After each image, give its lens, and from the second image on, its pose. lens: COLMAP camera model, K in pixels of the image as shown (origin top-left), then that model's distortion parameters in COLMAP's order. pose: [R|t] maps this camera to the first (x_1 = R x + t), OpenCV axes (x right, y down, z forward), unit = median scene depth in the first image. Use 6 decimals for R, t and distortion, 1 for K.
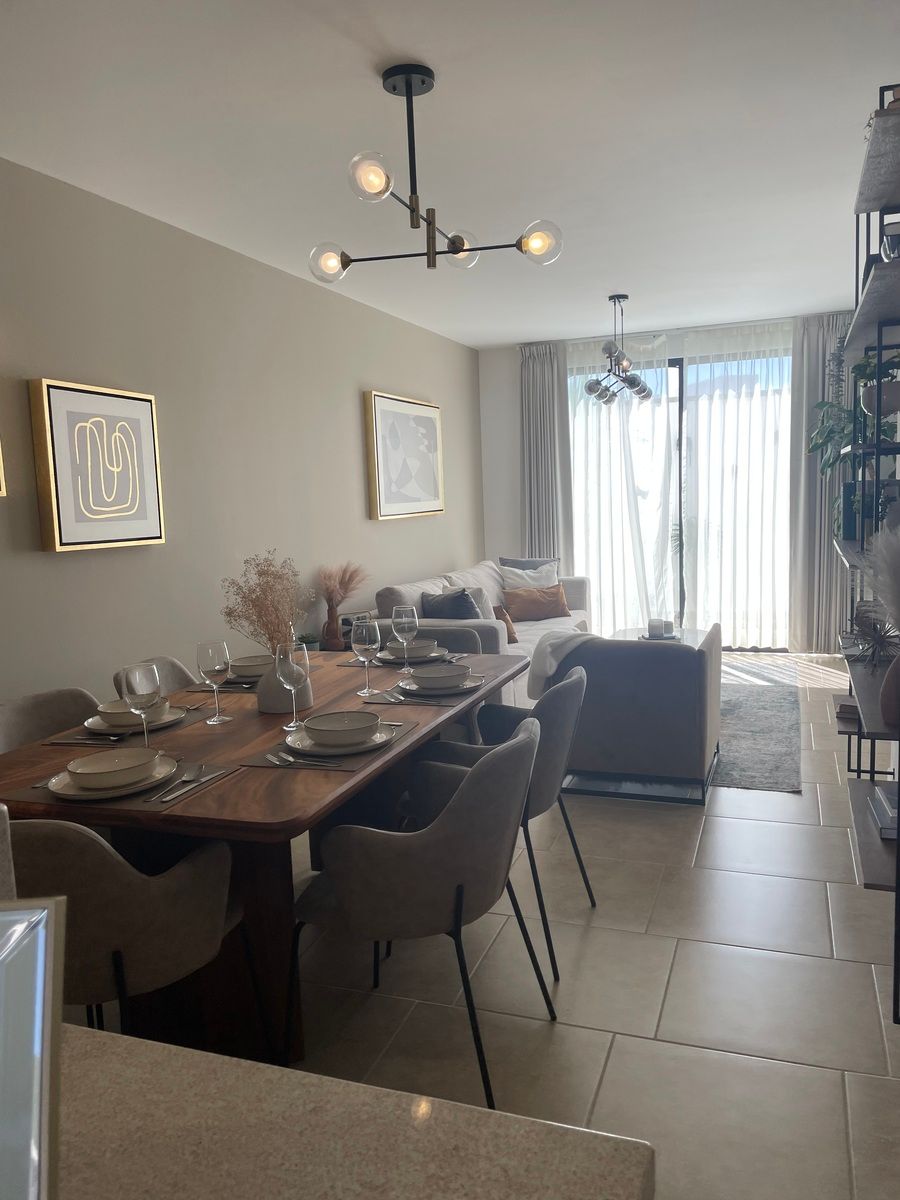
lens RADIAL K [[923.9, 0, 435.0], [0, 923.9, 621.9], [0, 0, 1]] dist [0.120990, -0.169960]
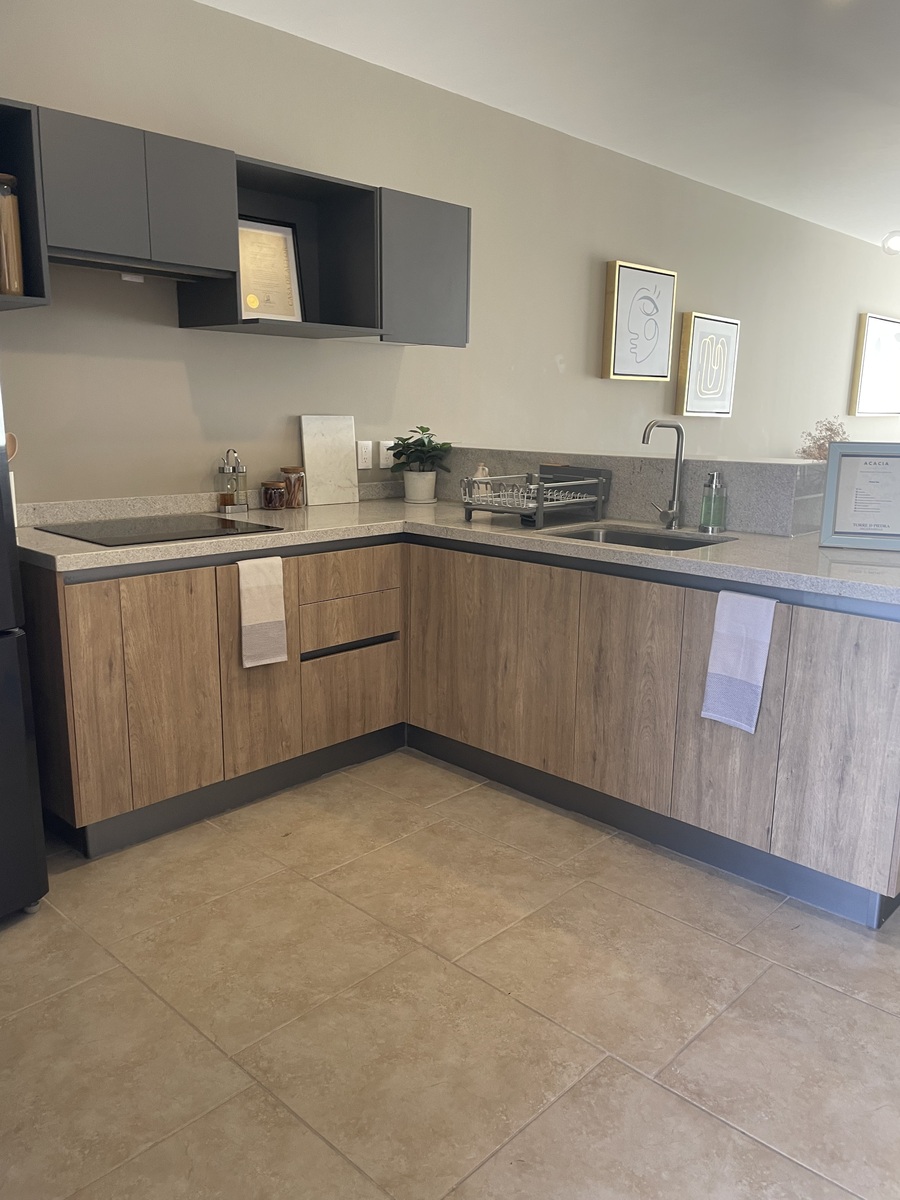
lens RADIAL K [[898.7, 0, 447.3], [0, 898.7, 594.4], [0, 0, 1]] dist [0.074468, -0.113964]
pose [[0.916752, 0.134639, -0.376082, -0.126361], [-0.108027, 0.989967, 0.091082, 0.134590], [0.384572, -0.042872, 0.922099, -0.649728]]
